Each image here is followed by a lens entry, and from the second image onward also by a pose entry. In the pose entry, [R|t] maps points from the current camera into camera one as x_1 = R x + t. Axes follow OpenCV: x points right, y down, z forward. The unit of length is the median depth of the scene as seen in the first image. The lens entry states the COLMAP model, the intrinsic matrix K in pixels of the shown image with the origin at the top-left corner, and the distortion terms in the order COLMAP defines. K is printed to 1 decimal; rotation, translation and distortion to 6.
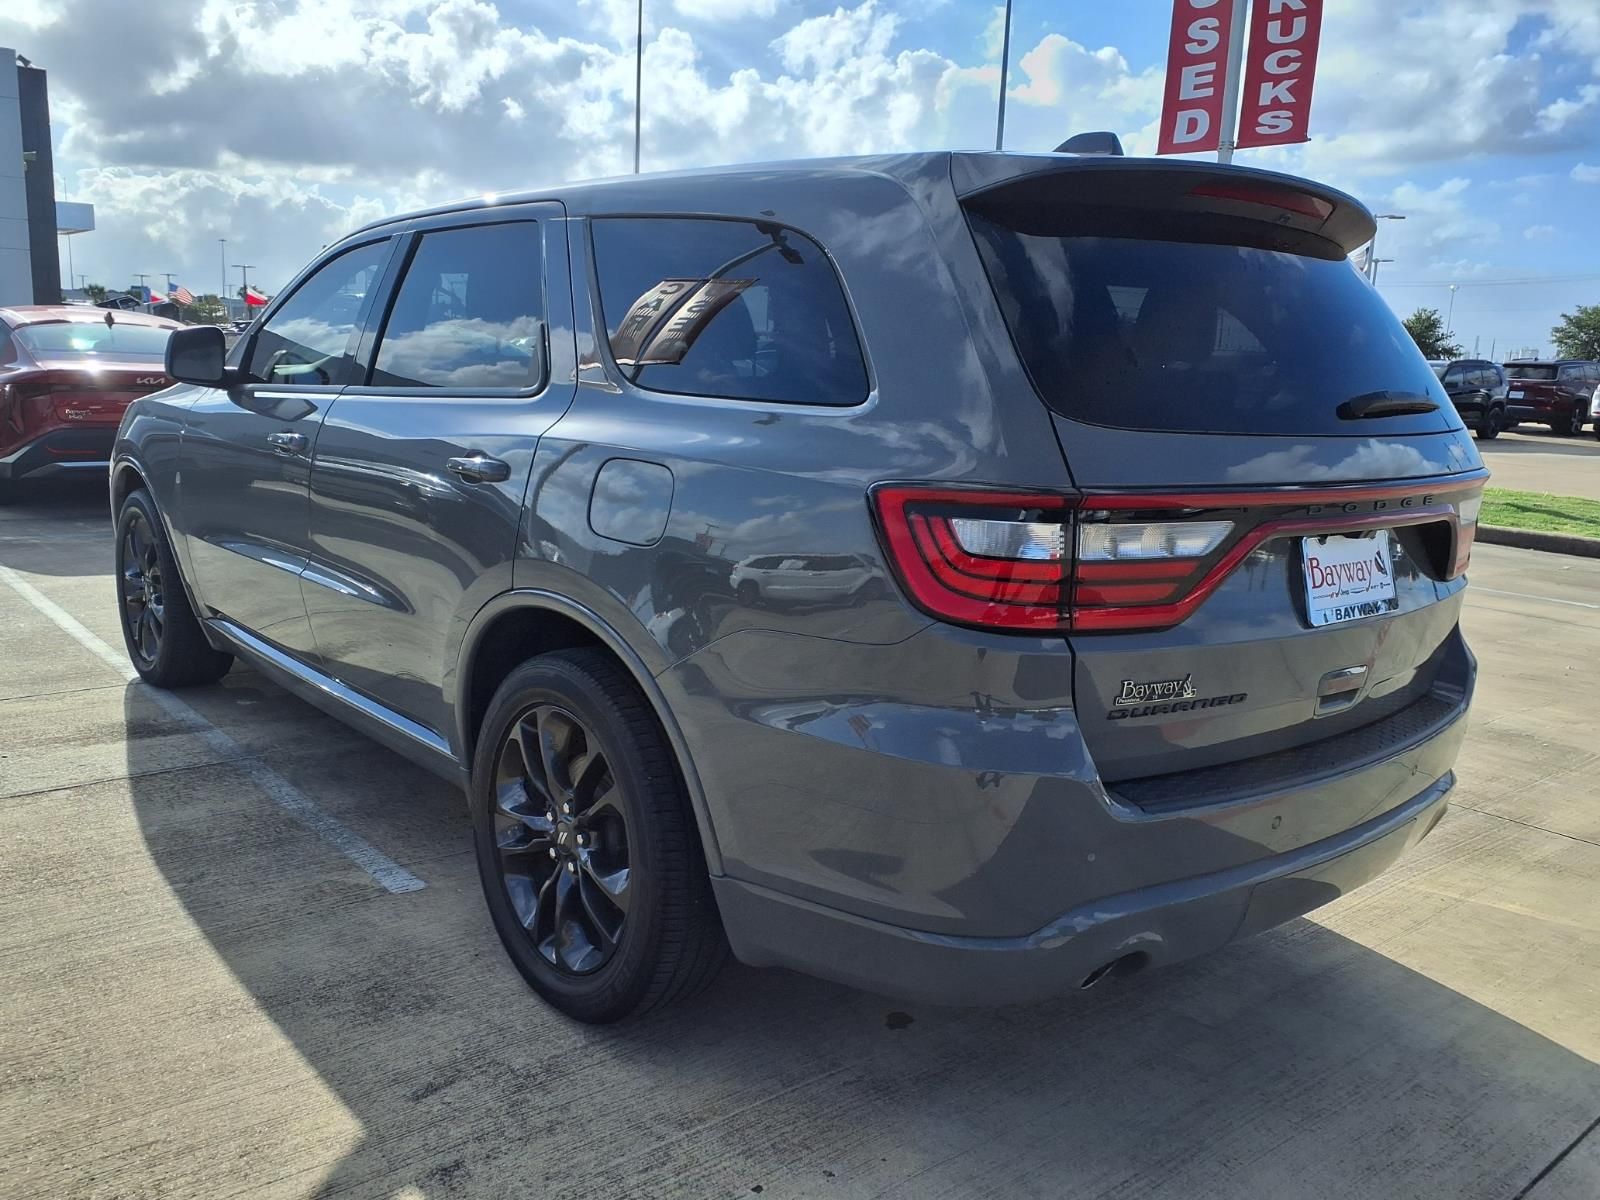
lens RADIAL K [[1352.2, 0, 755.1], [0, 1352.2, 599.7], [0, 0, 1]] dist [0.024692, -0.006847]
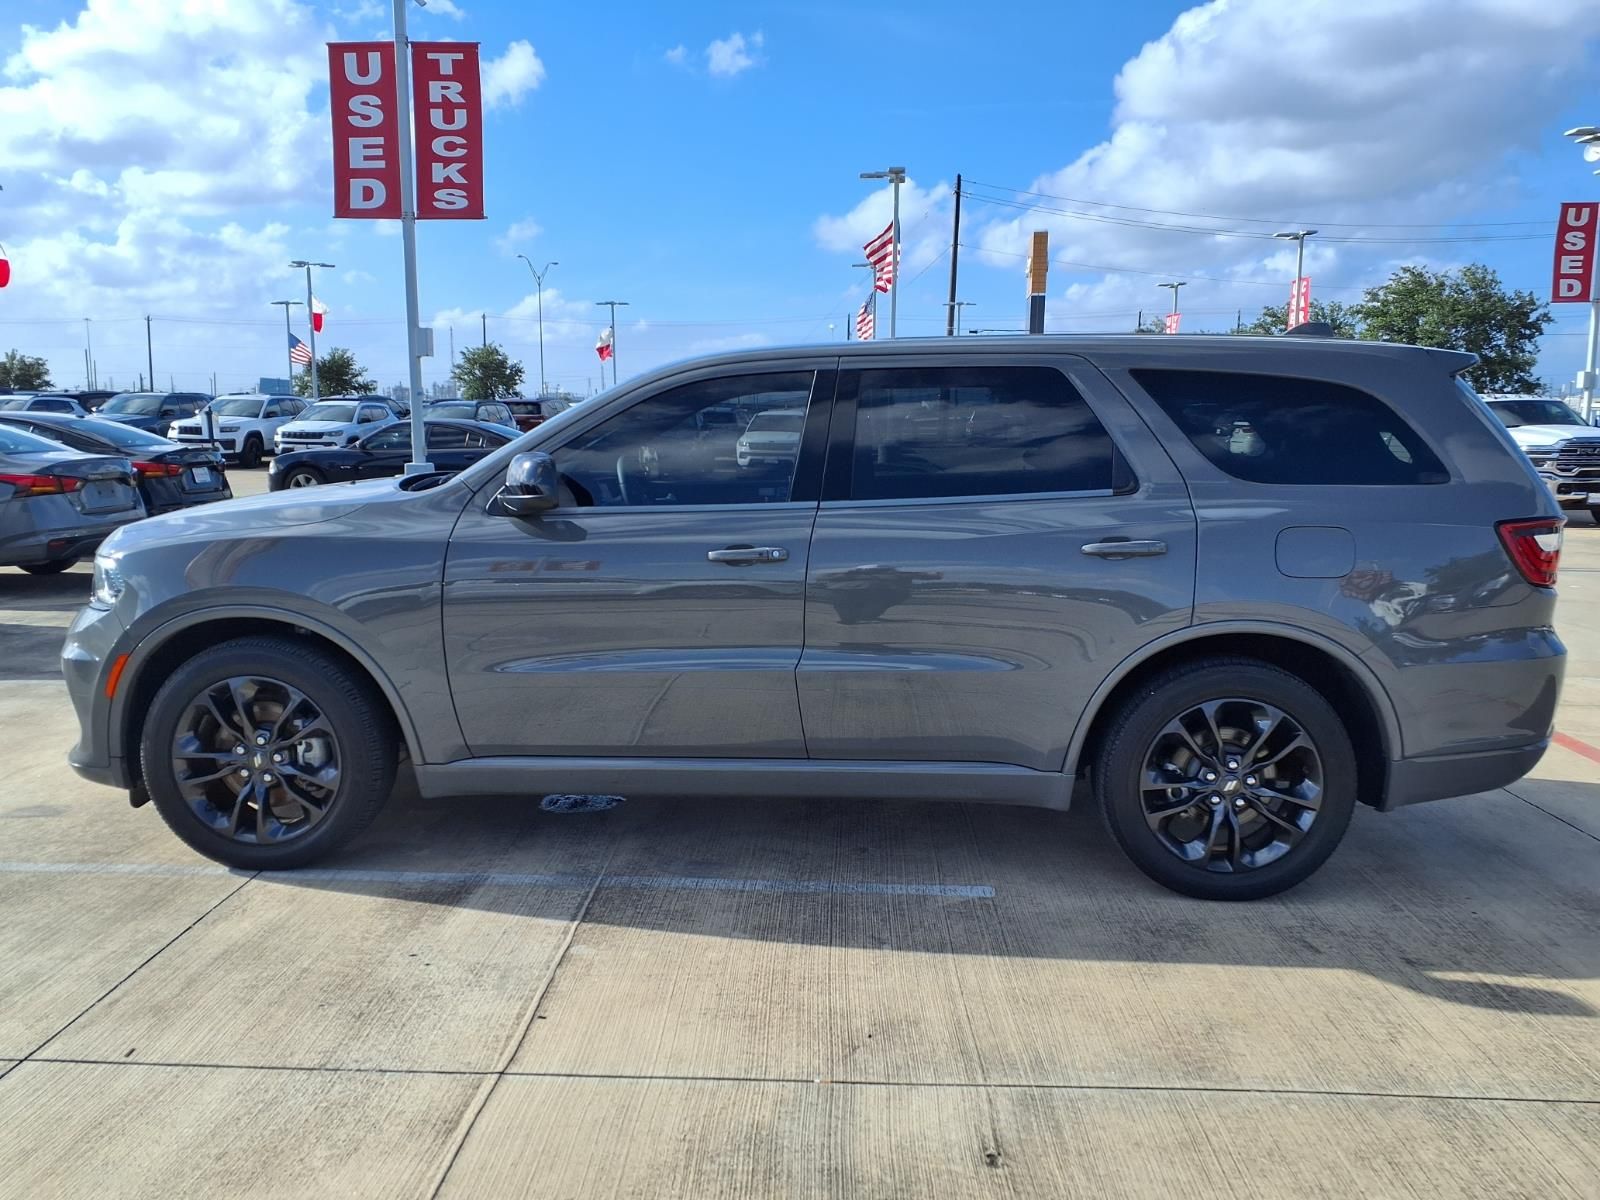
lens RADIAL K [[1352.2, 0, 762.7], [0, 1352.2, 627.1], [0, 0, 1]] dist [0.024692, -0.006847]
pose [[0.662755, -0.157872, 0.732006, -0.482081], [0.158980, 0.984904, 0.068474, -0.055696], [-0.731766, 0.070993, 0.677849, 0.108827]]
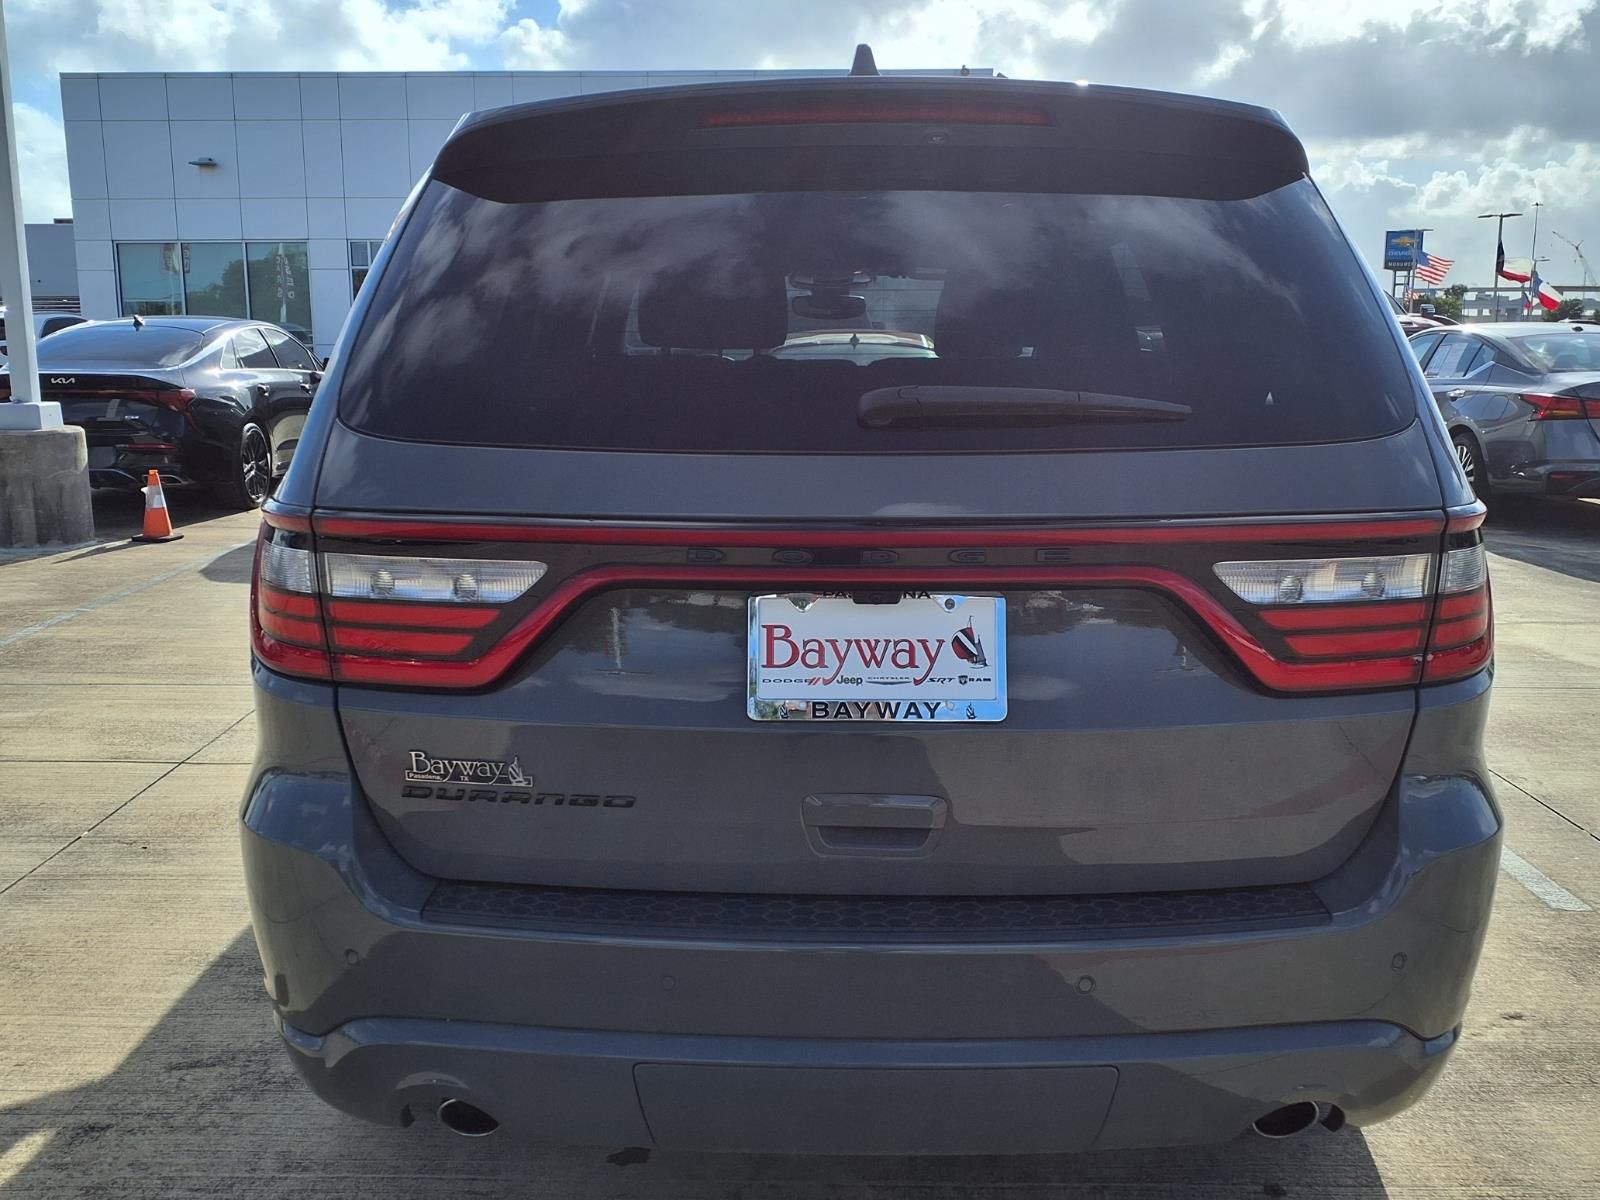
lens RADIAL K [[1538.6, 0, 759.0], [0, 1538.6, 595.6], [0, 0, 1]] dist [0.021441, 0.000000]
pose [[0.756143, 0.066445, -0.651025, 0.239815], [-0.084599, 0.996409, 0.003436, -0.012527], [0.648915, 0.052478, 0.759049, 0.099639]]
